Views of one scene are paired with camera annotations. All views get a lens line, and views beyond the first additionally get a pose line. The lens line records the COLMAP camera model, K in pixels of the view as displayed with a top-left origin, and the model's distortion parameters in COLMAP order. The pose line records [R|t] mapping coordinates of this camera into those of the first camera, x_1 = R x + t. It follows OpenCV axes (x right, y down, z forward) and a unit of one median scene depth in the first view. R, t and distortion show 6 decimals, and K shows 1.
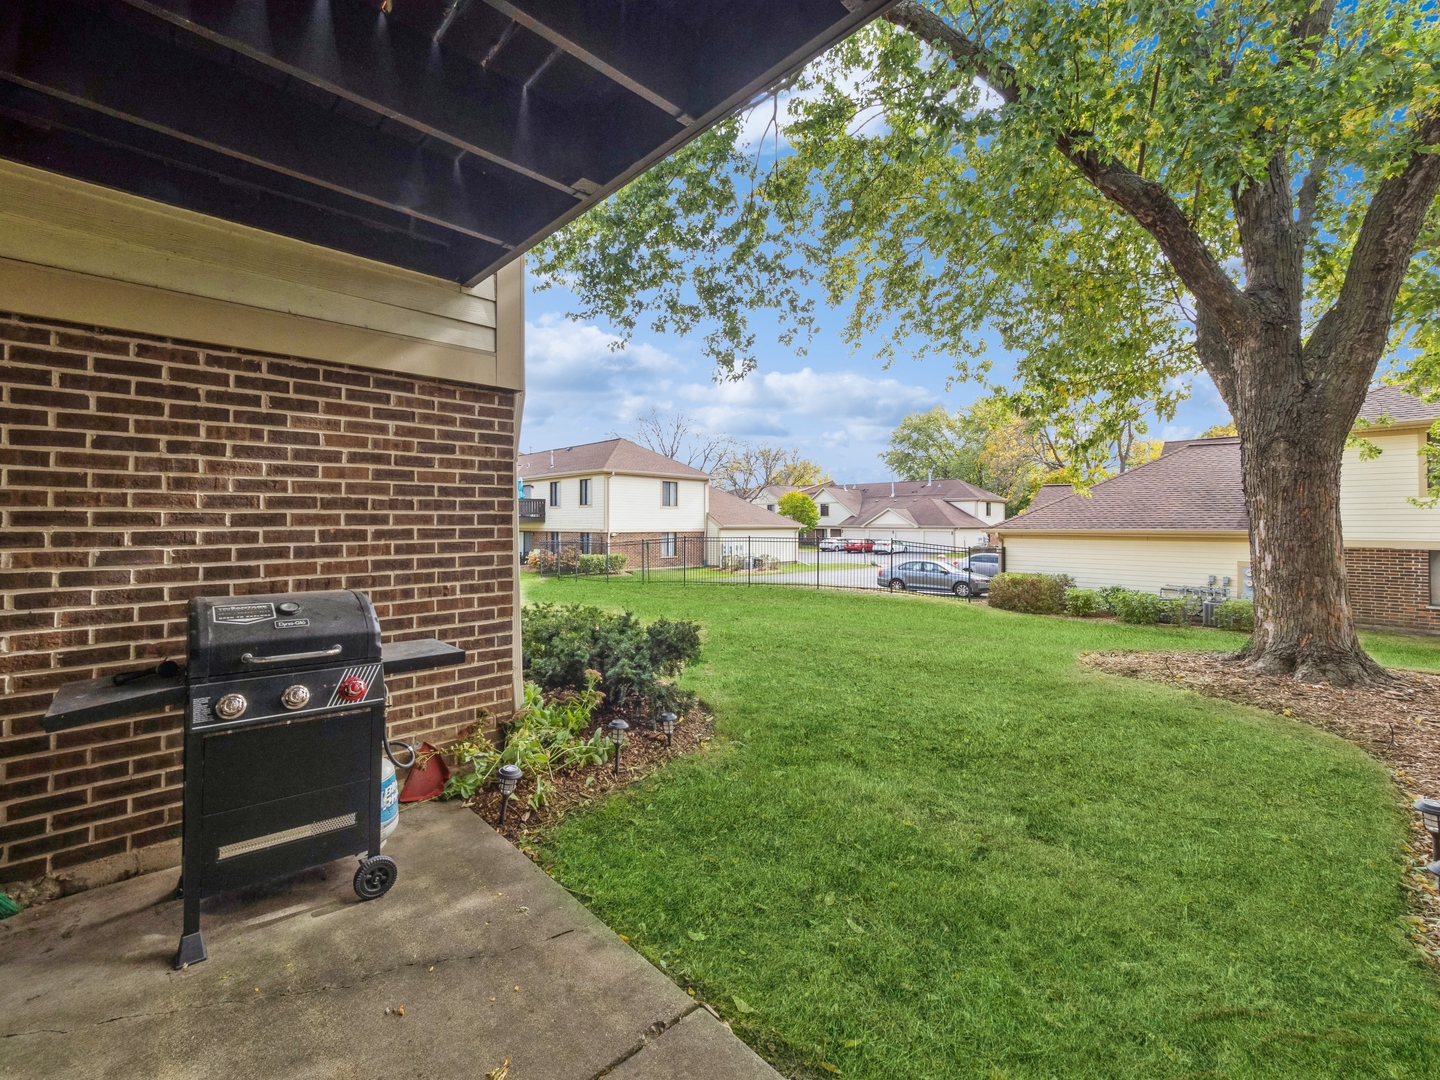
lens RADIAL K [[628.4, 0, 720.5], [0, 628.4, 510.5], [0, 0, 1]] dist [0.004529, 0.003631]
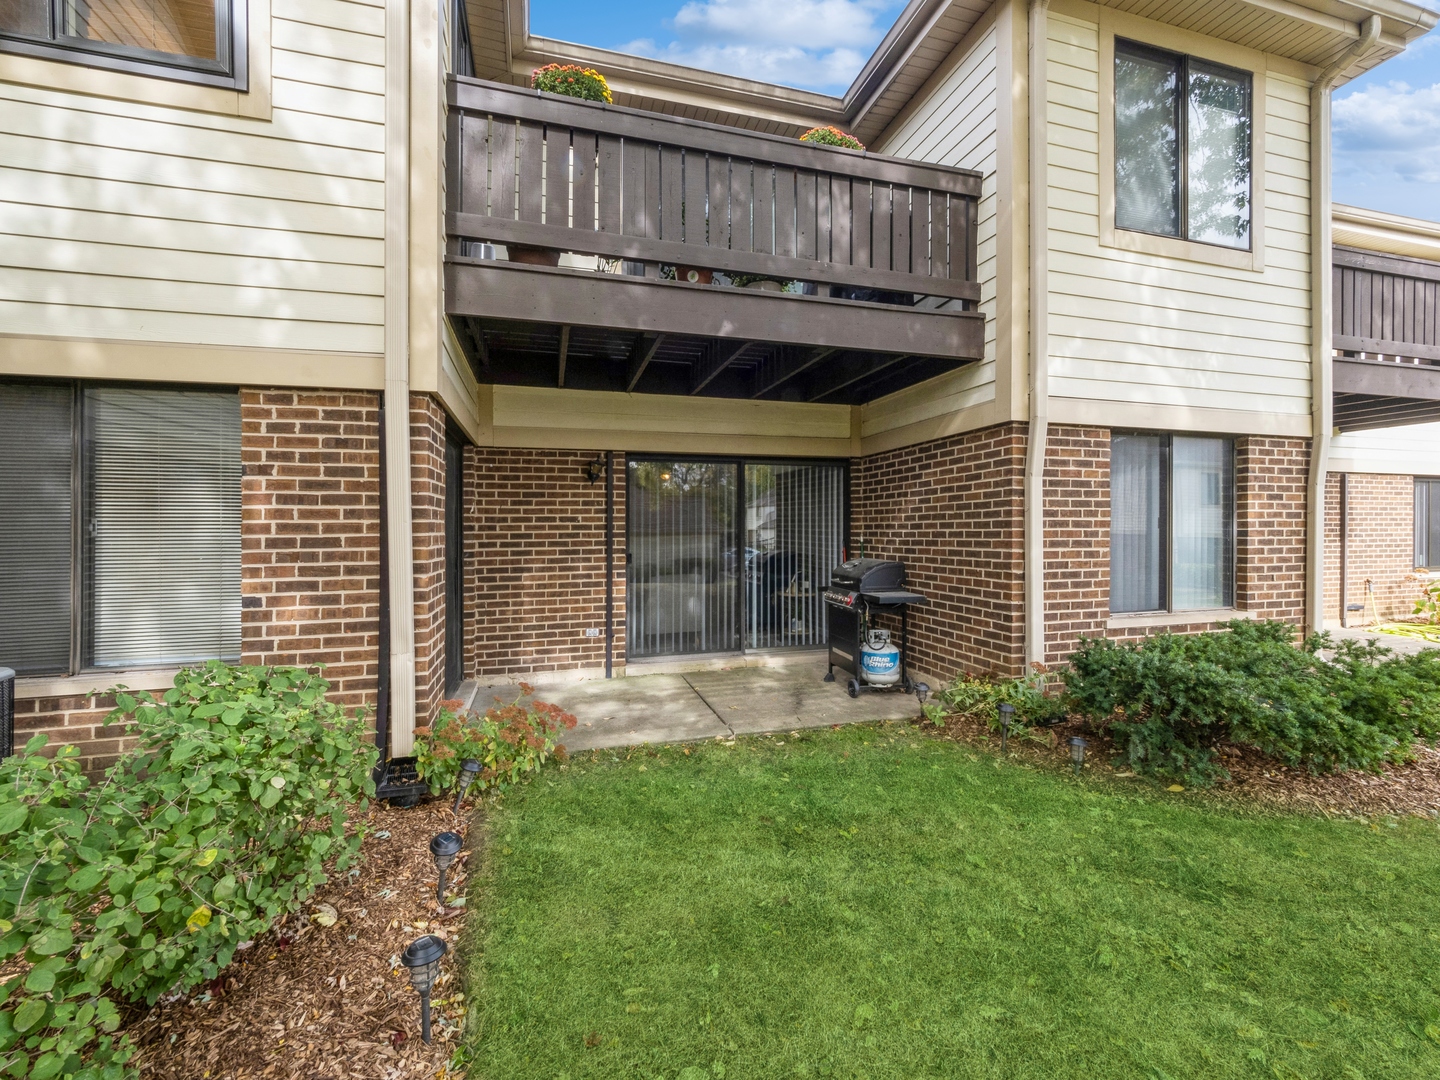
lens RADIAL K [[628.4, 0, 722.2], [0, 628.4, 536.6], [0, 0, 1]] dist [0.004529, 0.003631]
pose [[-0.472488, 0.004282, -0.881327, 1.247702], [0.014400, 0.999892, -0.002862, 0.041130], [0.881220, -0.014043, -0.472499, 1.282813]]
